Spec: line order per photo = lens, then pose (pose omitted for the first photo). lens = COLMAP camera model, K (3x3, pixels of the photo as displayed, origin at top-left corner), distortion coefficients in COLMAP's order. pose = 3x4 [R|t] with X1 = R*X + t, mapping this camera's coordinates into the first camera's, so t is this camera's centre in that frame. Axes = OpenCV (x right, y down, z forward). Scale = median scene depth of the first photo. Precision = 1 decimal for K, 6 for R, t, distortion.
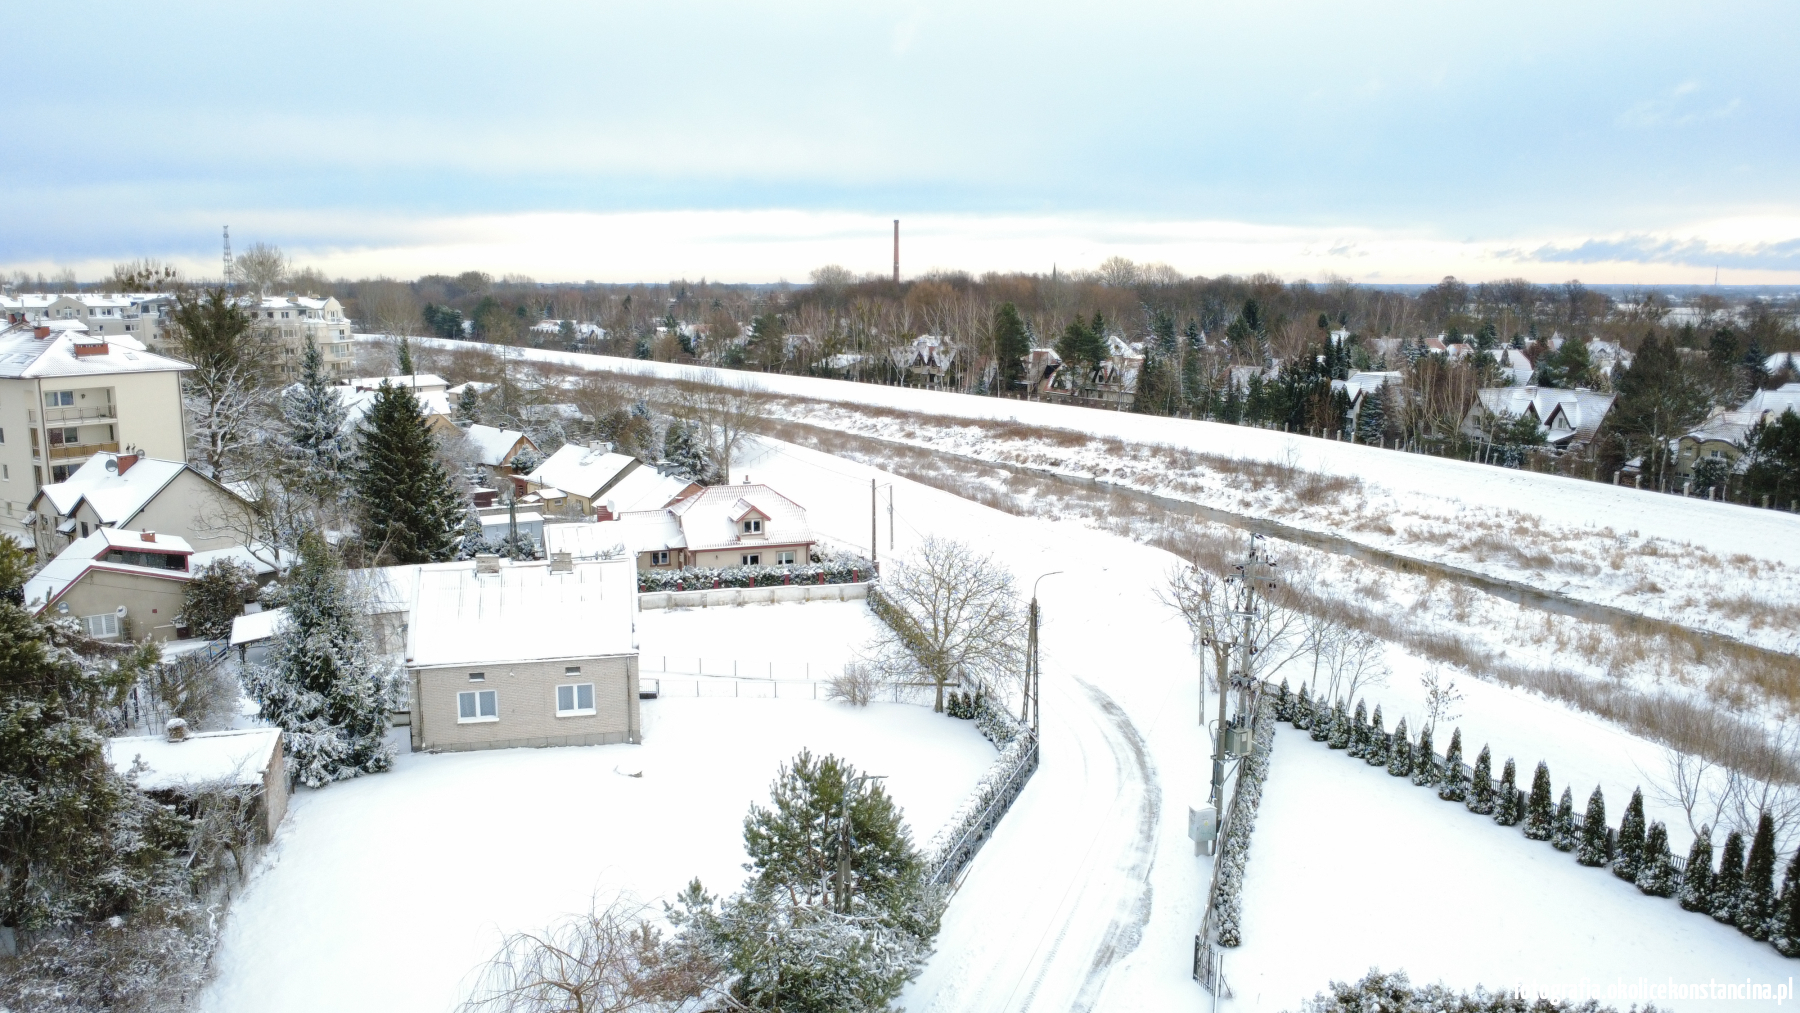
lens RADIAL K [[1329.7, 0, 900.0], [0, 1329.7, 506.5], [0, 0, 1]] dist [-0.000880, 0.008145]
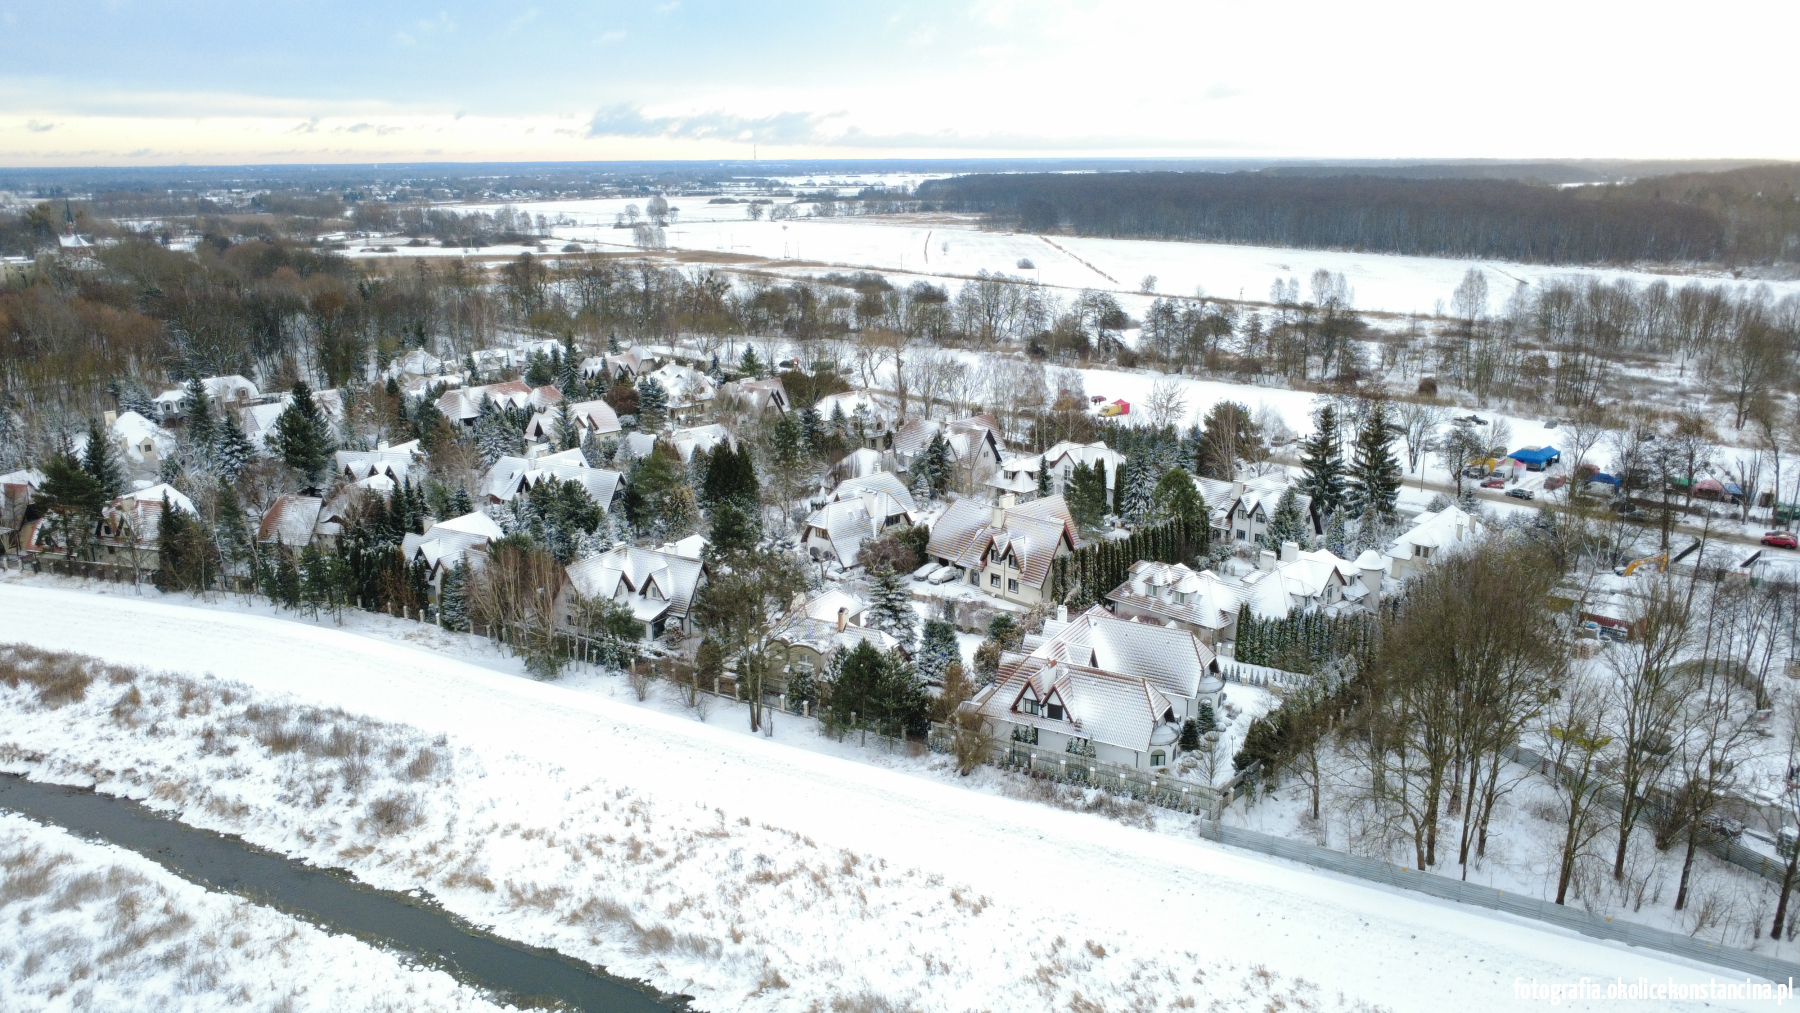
lens RADIAL K [[1329.7, 0, 900.0], [0, 1329.7, 506.5], [0, 0, 1]] dist [-0.000880, 0.008145]
pose [[0.796146, -0.165520, 0.582027, 0.100604], [0.116965, 0.985816, 0.120356, -0.217339], [-0.593693, -0.027744, 0.804213, 0.147597]]
